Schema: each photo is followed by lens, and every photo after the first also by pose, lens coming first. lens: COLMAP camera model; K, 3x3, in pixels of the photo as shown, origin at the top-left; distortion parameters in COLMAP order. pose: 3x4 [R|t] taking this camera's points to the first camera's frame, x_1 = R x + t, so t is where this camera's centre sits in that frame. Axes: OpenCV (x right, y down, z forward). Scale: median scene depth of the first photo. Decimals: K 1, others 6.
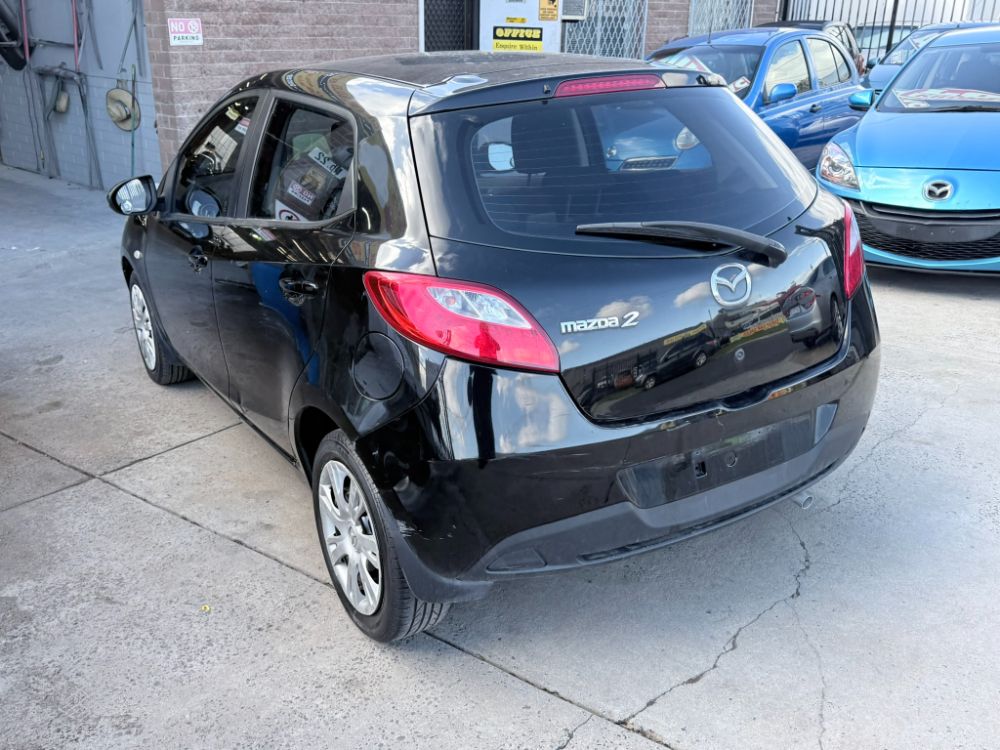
lens RADIAL K [[912.9, 0, 497.5], [0, 912.9, 369.7], [0, 0, 1]] dist [0.053298, -0.094248]
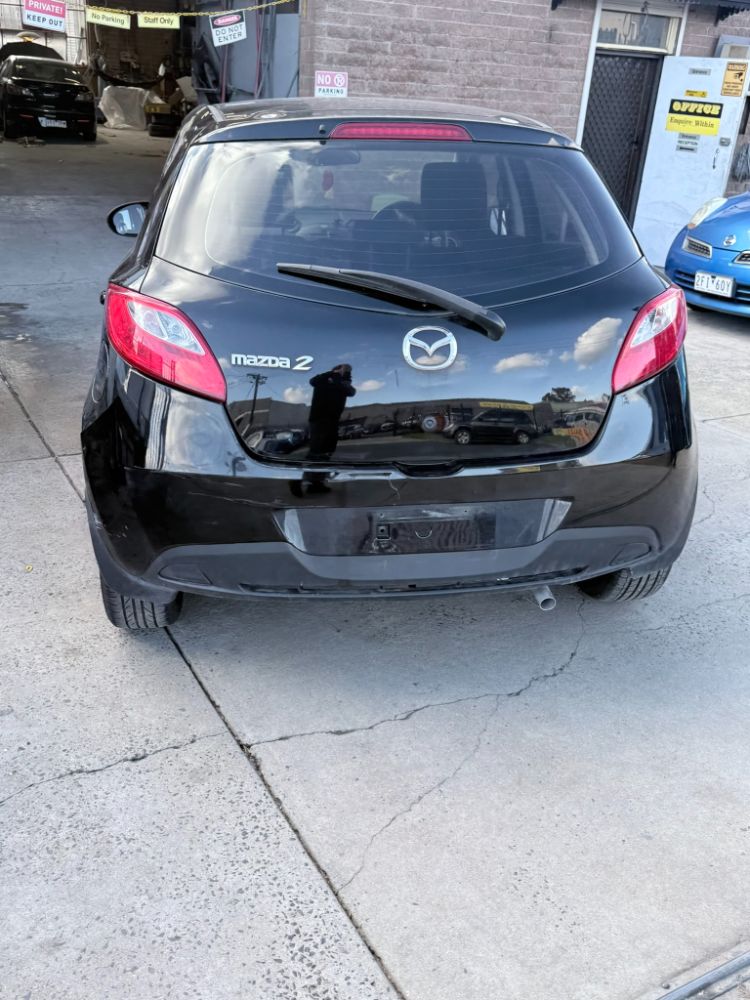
lens RADIAL K [[912.9, 0, 375.7], [0, 912.9, 505.2], [0, 0, 1]] dist [0.053298, -0.094248]
pose [[0.918660, 0.206109, -0.337020, 0.150131], [-0.185960, 0.978297, 0.091396, -0.002253], [0.348543, -0.021290, 0.937051, 0.020220]]
